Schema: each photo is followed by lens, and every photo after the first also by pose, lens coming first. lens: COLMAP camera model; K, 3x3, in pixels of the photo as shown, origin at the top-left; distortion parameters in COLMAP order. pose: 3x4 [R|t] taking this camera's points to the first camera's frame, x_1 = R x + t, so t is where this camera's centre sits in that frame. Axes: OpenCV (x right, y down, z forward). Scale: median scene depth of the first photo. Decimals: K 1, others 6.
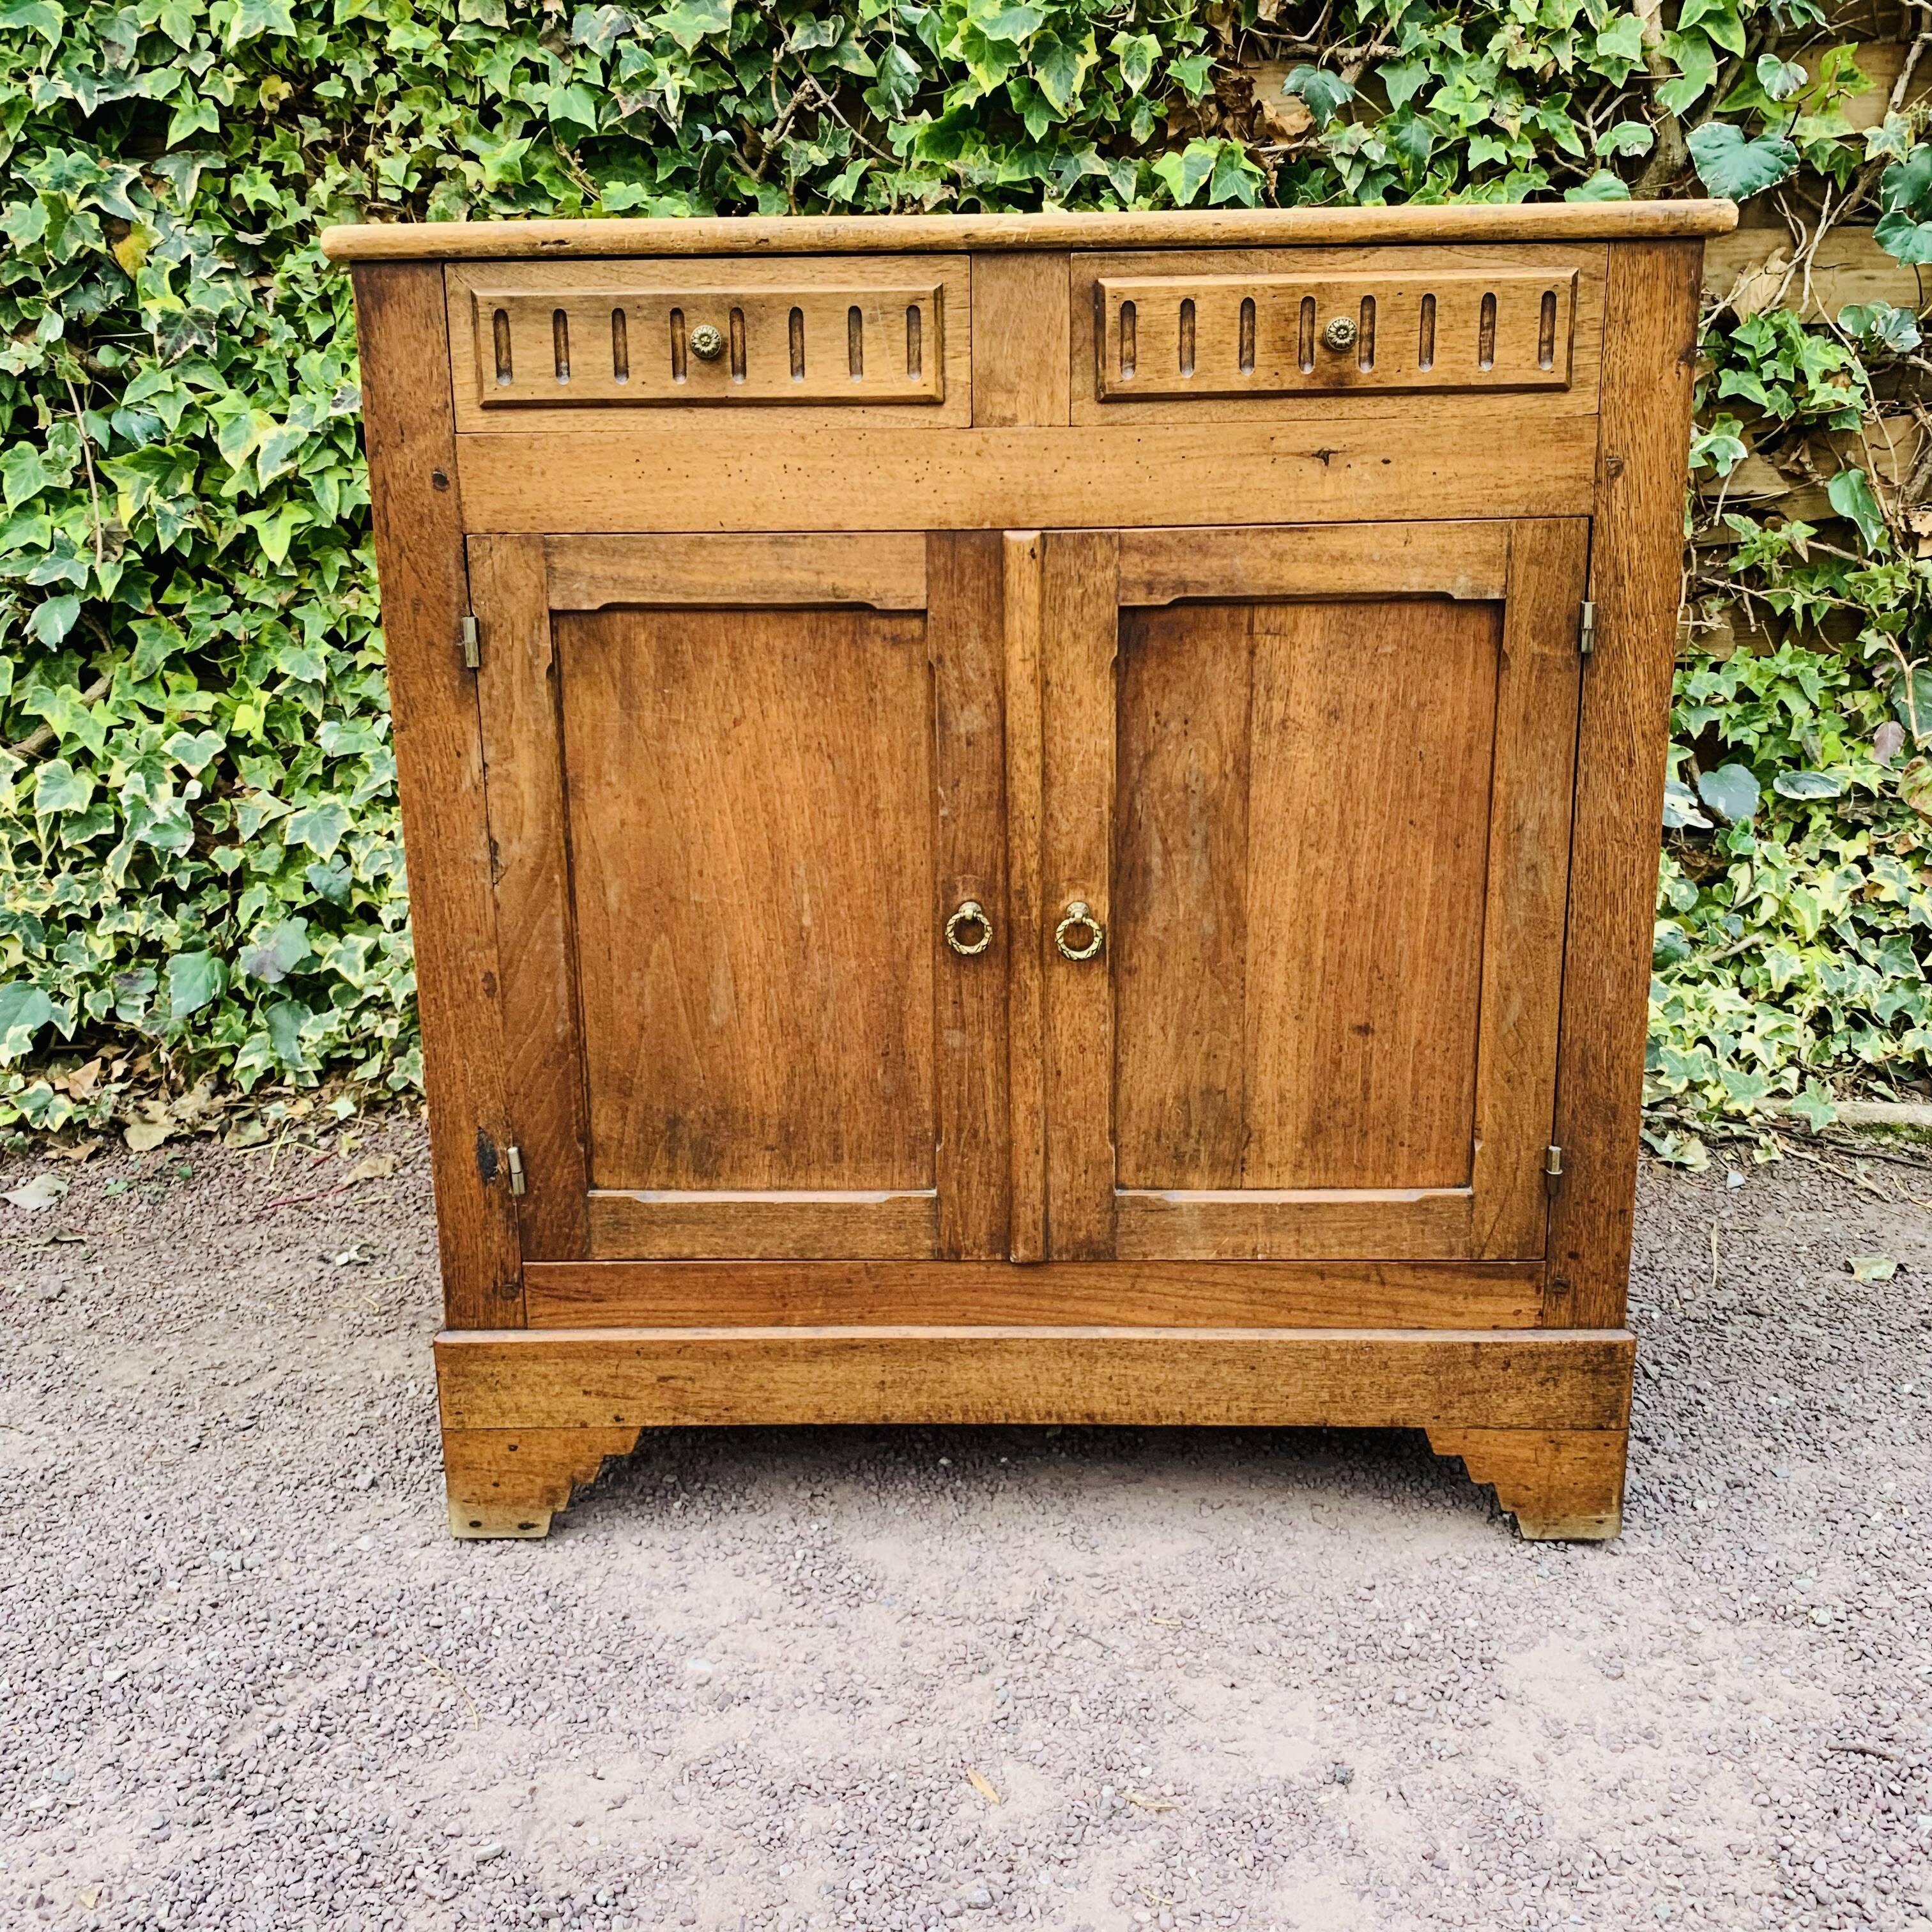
lens RADIAL K [[1976.2, 0, 962.1], [0, 1976.2, 956.8], [0, 0, 1]] dist [0.004410, 0.000000]
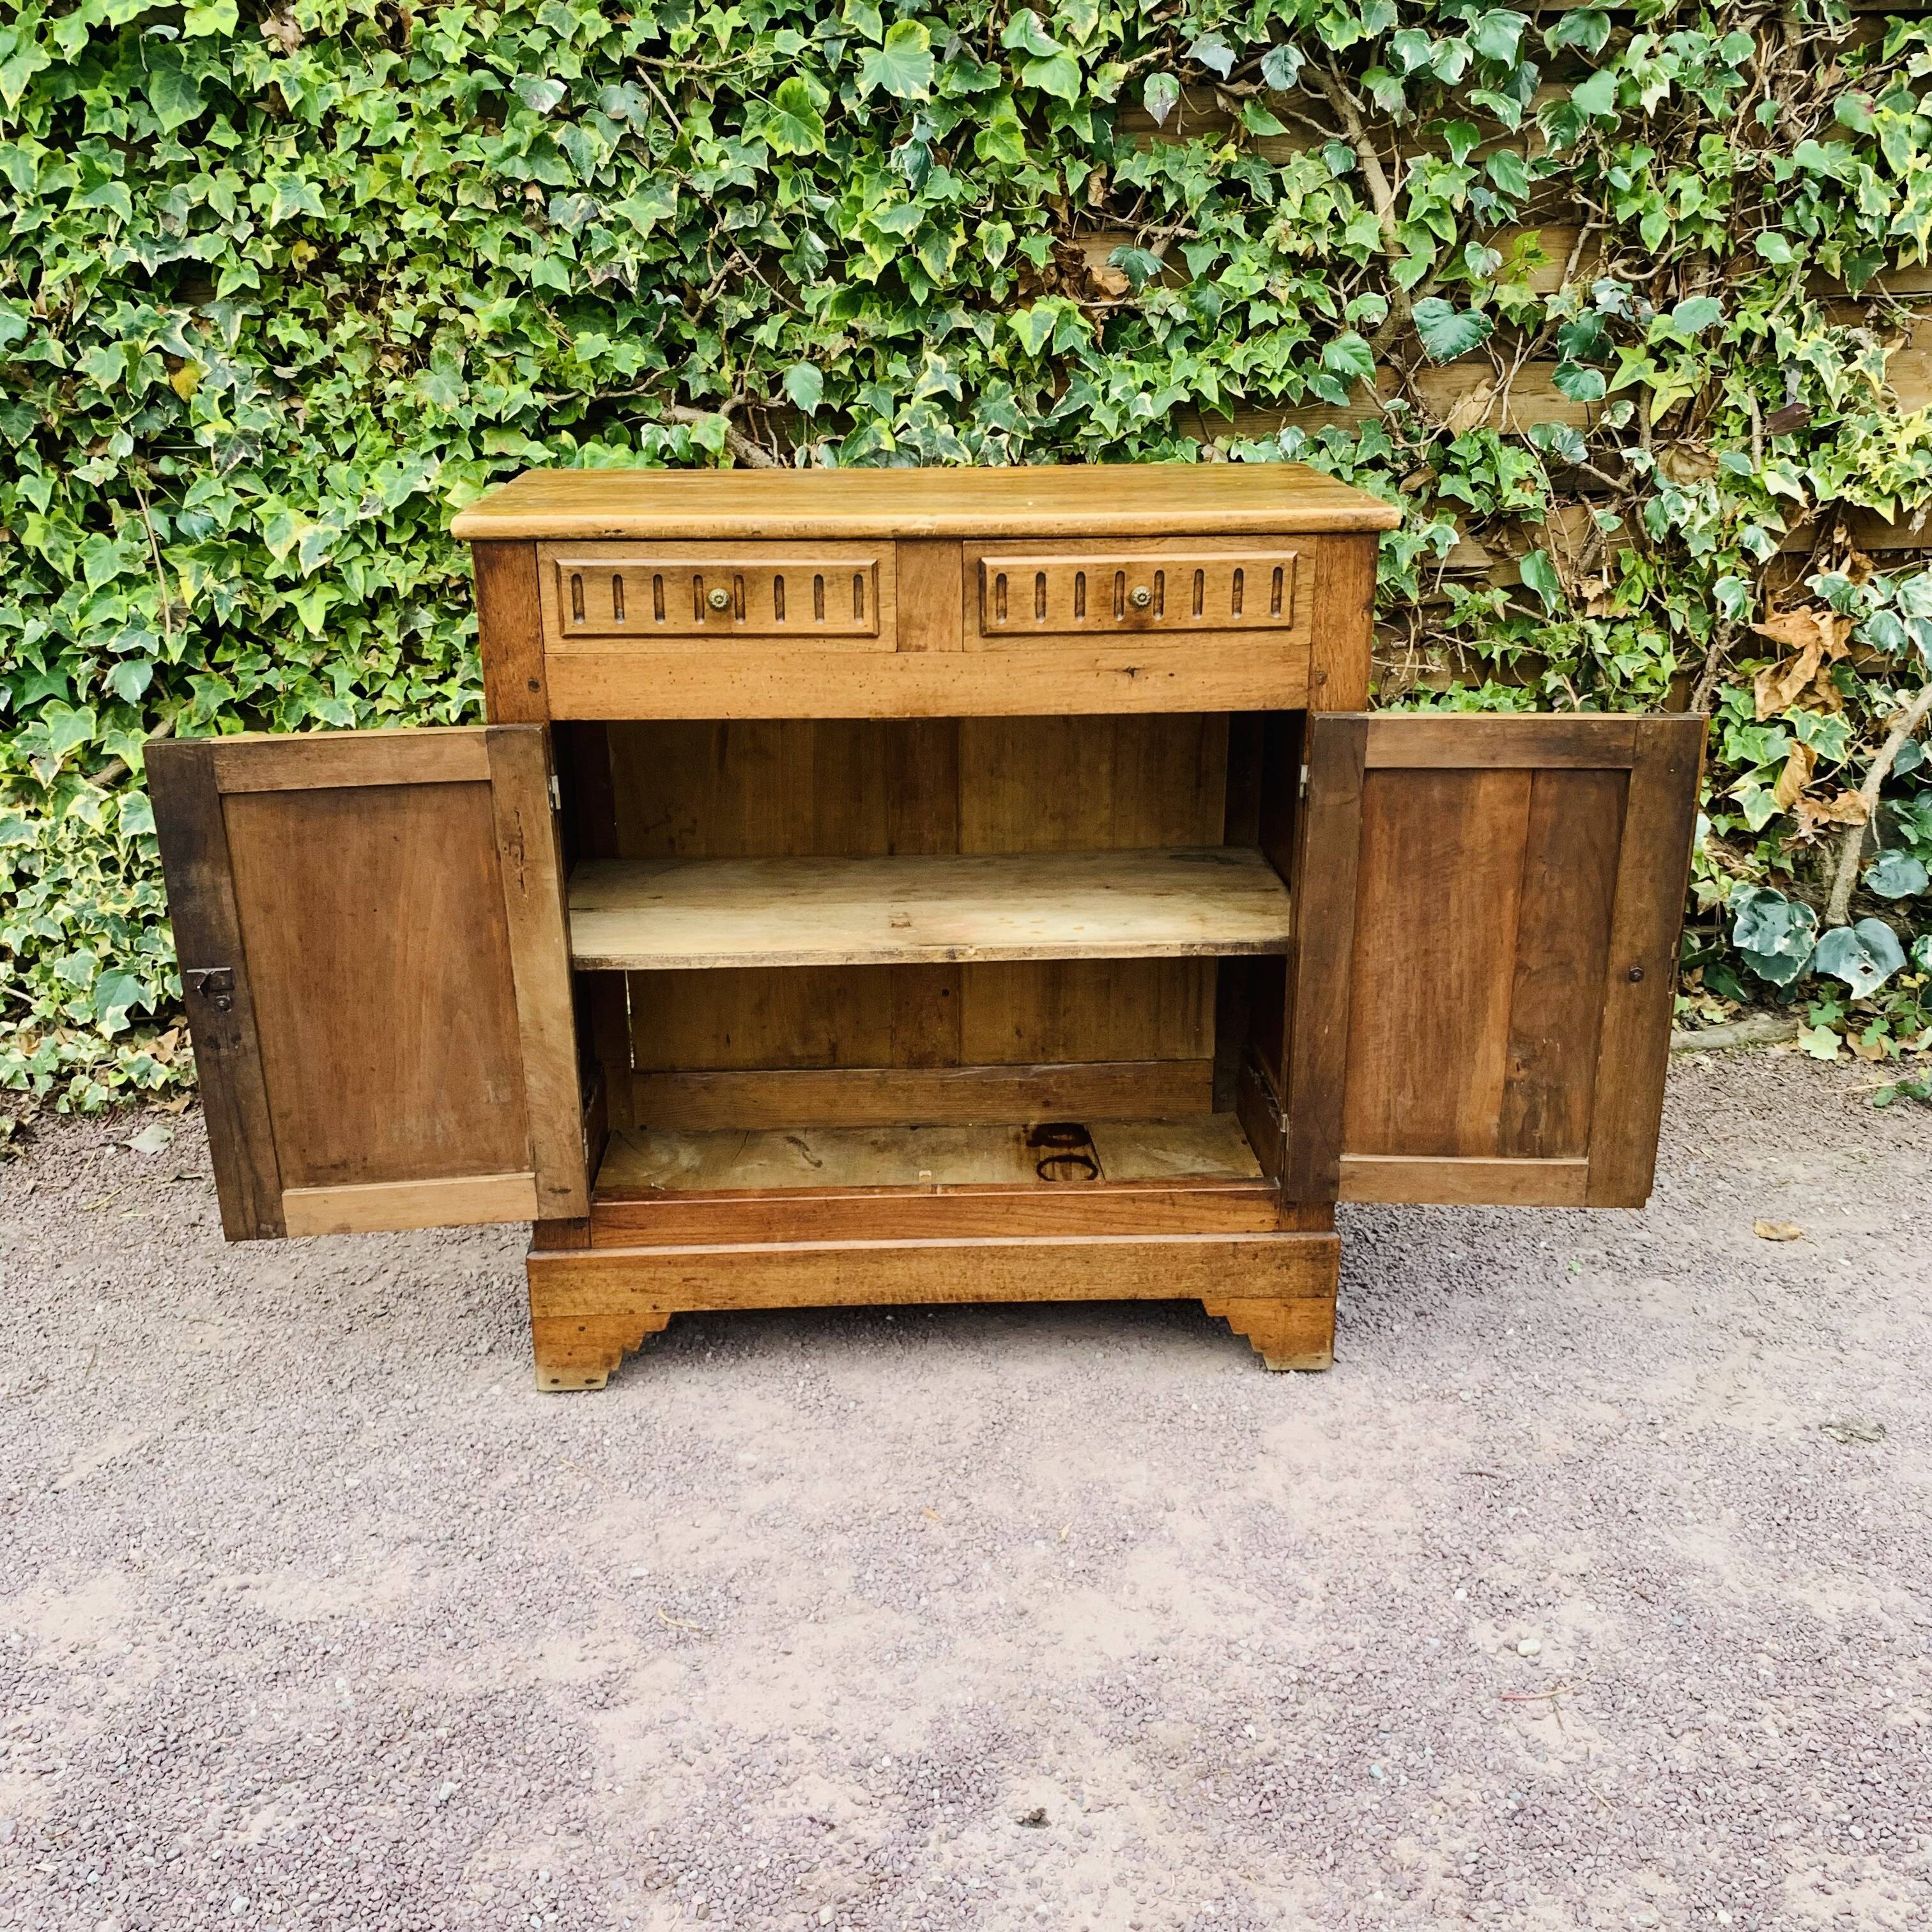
lens RADIAL K [[1976.2, 0, 957.2], [0, 1976.2, 980.8], [0, 0, 1]] dist [0.004410, 0.000000]
pose [[0.995458, -0.022364, 0.092541, -0.064284], [0.014557, 0.996343, 0.084192, -0.081838], [-0.094085, -0.082463, 0.992143, -0.303771]]
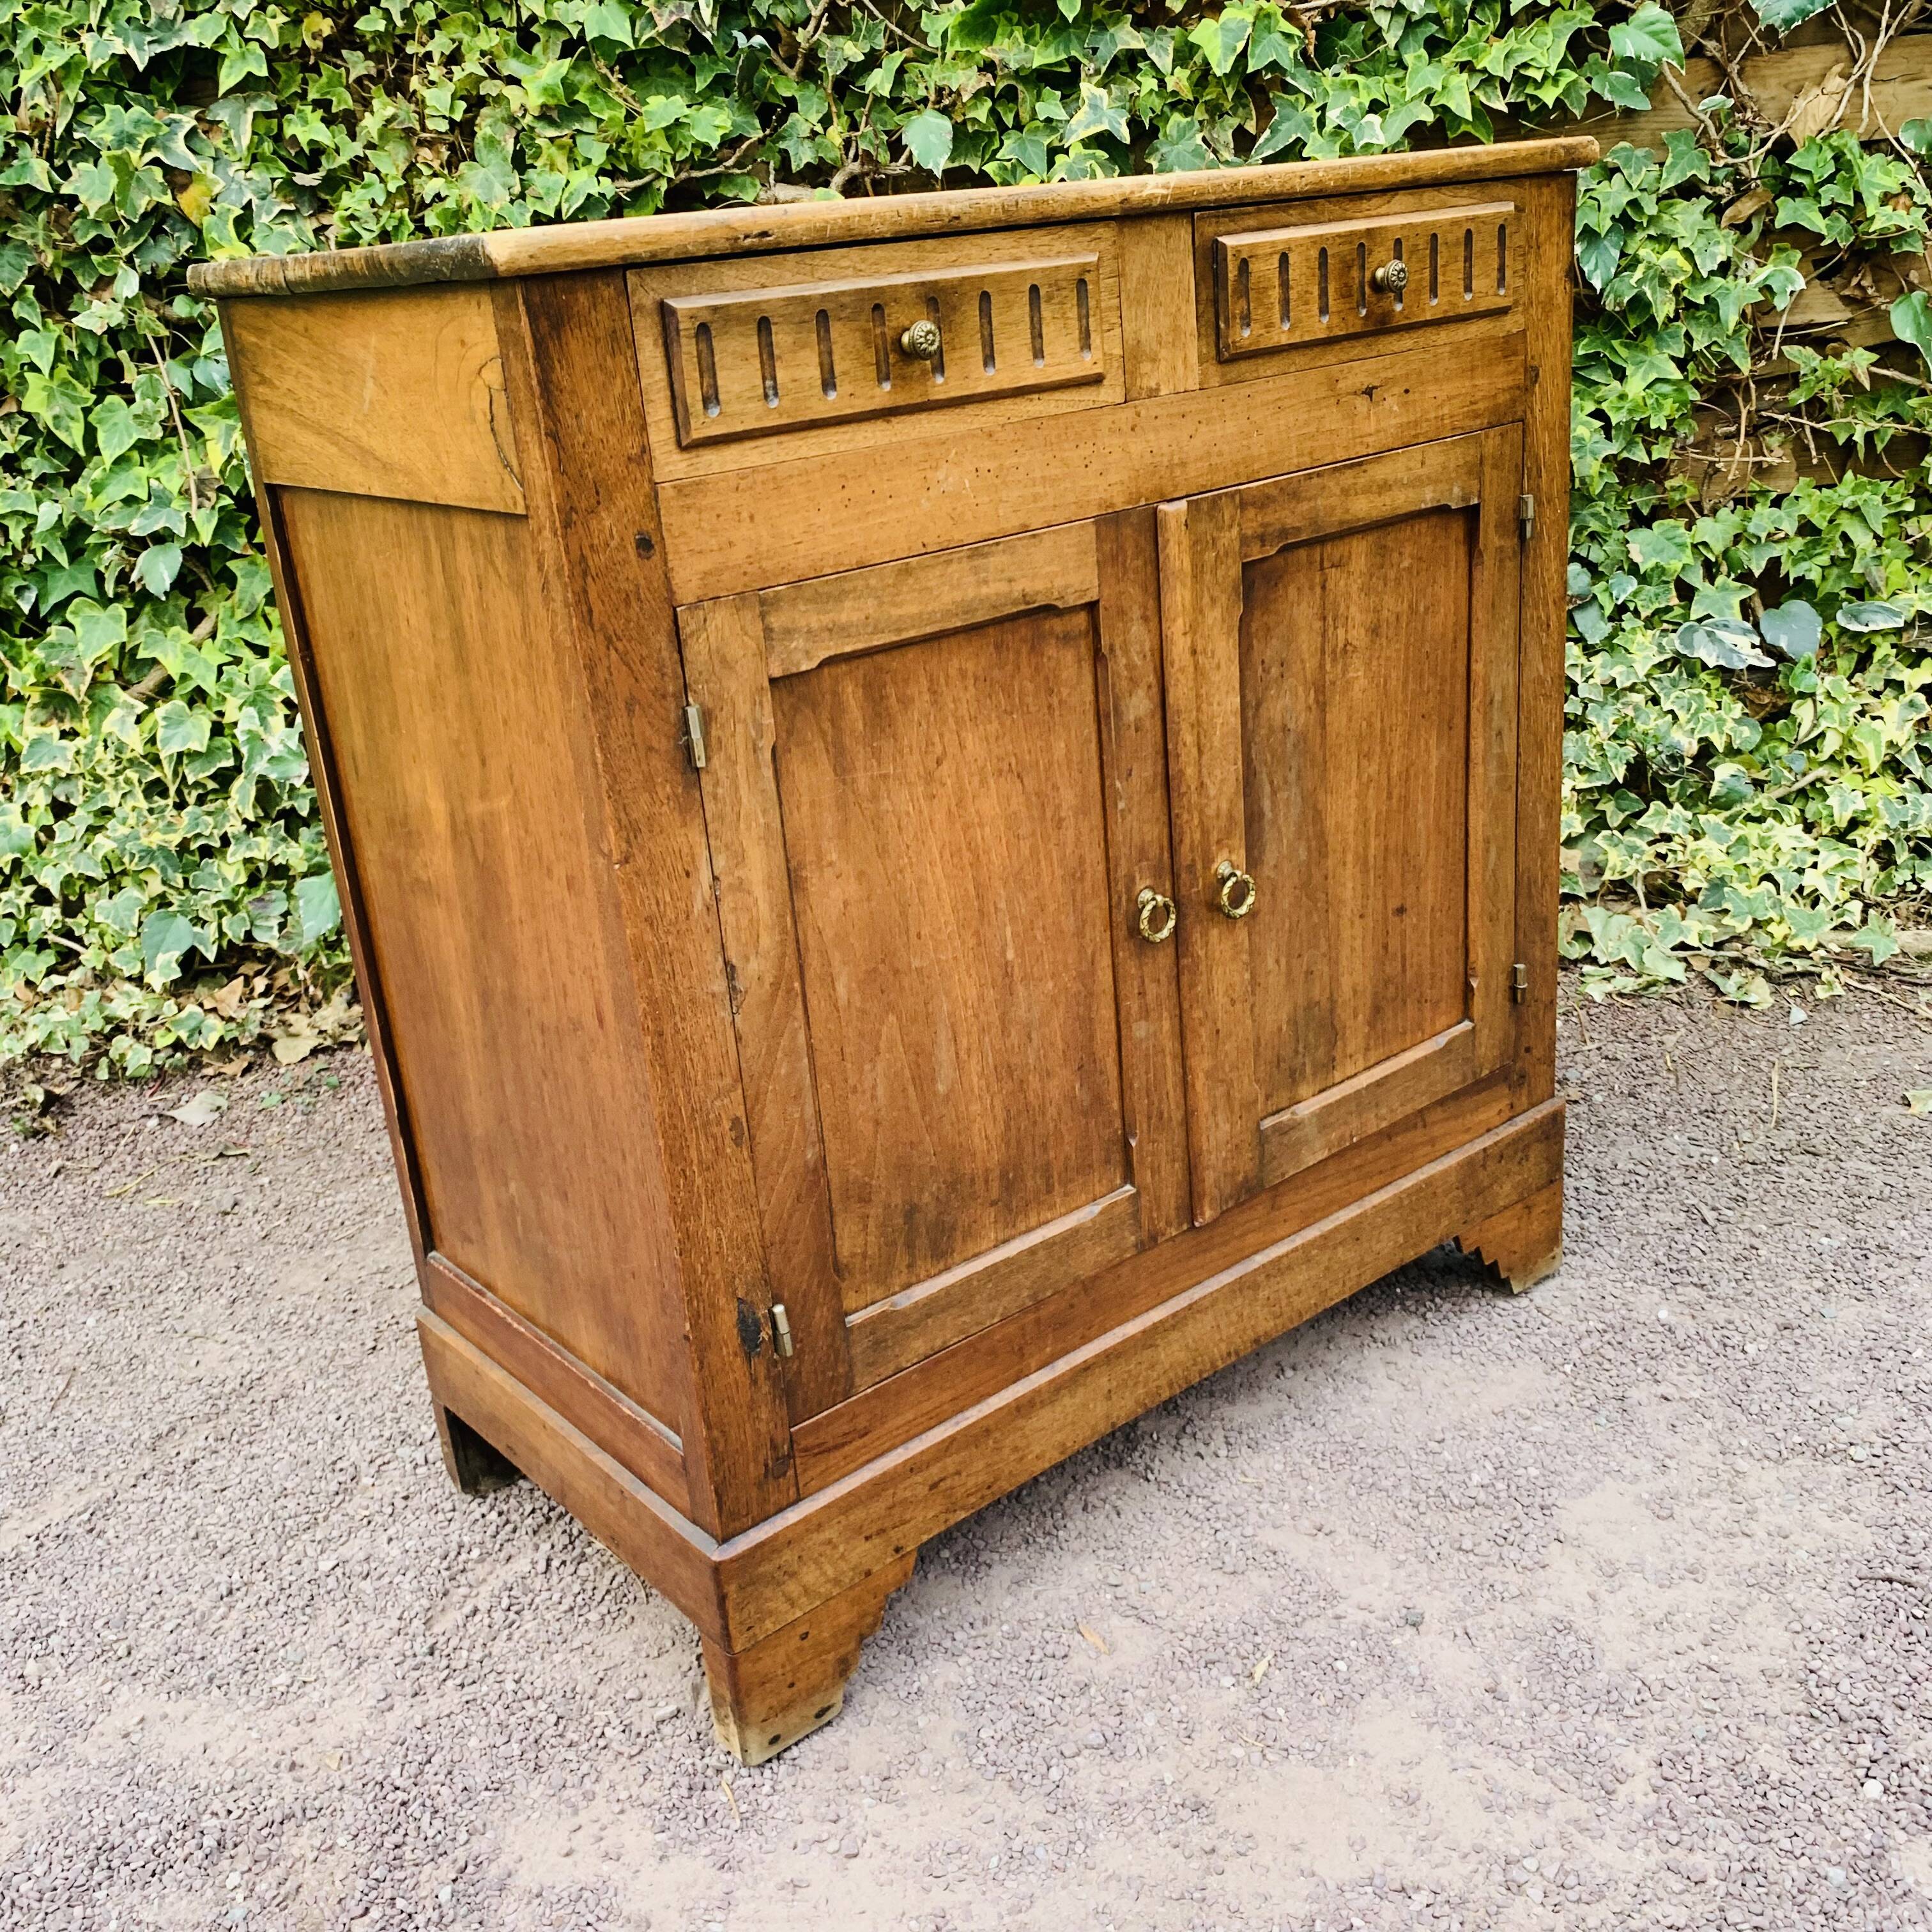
lens RADIAL K [[1976.2, 0, 950.1], [0, 1976.2, 973.5], [0, 0, 1]] dist [0.004410, 0.000000]
pose [[0.996959, -0.053722, -0.056454, 0.007525], [0.059761, 0.991979, 0.111381, -0.049877], [0.050017, -0.114416, 0.992173, -0.046293]]
